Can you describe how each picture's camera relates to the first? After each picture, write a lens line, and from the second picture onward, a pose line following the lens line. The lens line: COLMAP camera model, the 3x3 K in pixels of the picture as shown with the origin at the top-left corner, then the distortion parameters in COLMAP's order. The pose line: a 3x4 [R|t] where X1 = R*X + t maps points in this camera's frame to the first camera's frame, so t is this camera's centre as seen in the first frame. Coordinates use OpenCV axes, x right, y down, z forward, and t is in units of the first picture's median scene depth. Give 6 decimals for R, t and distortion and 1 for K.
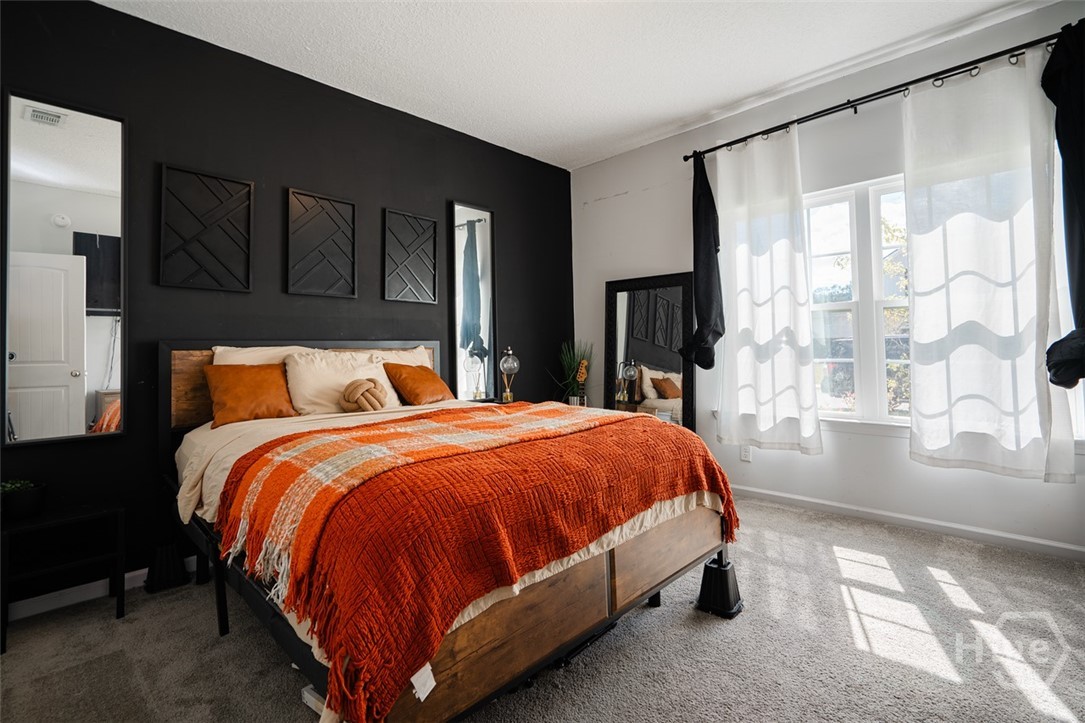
lens RADIAL K [[493.4, 0, 541.7], [0, 493.4, 351.2], [0, 0, 1]] dist [0.001108, 0.000060]
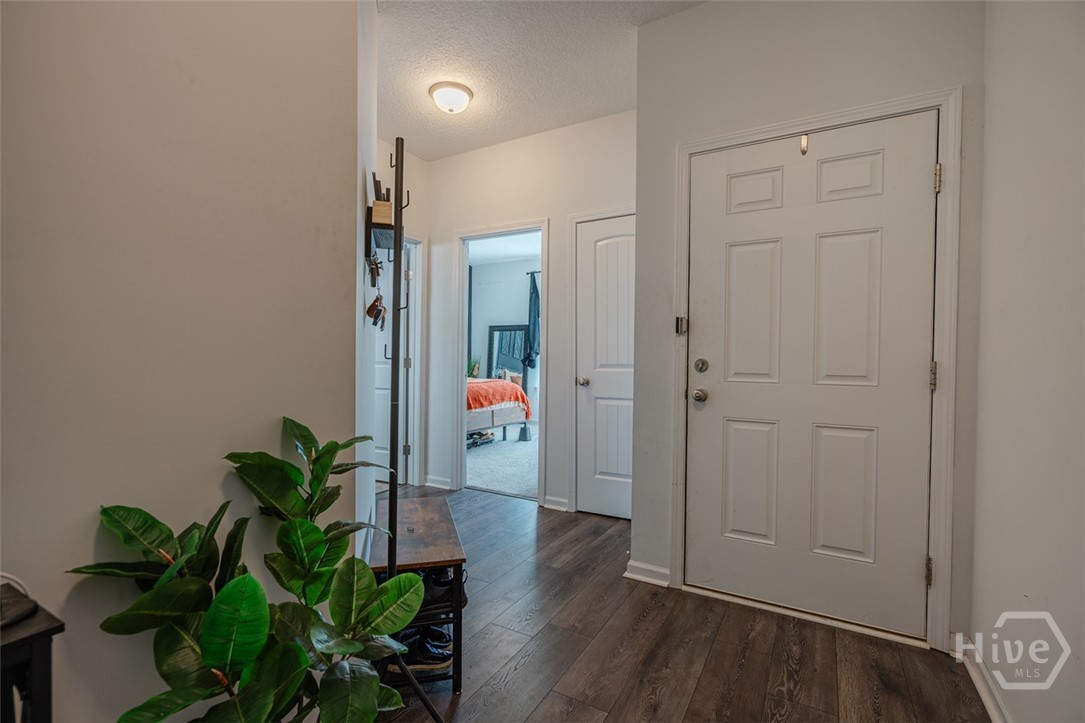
lens RADIAL K [[493.4, 0, 537.9], [0, 493.4, 361.1], [0, 0, 1]] dist [0.001108, 0.000060]
pose [[0.967072, 0.033732, 0.252256, -0.238460], [-0.032630, 0.999431, -0.008552, 0.020422], [-0.252401, 0.000039, 0.967623, -1.330787]]
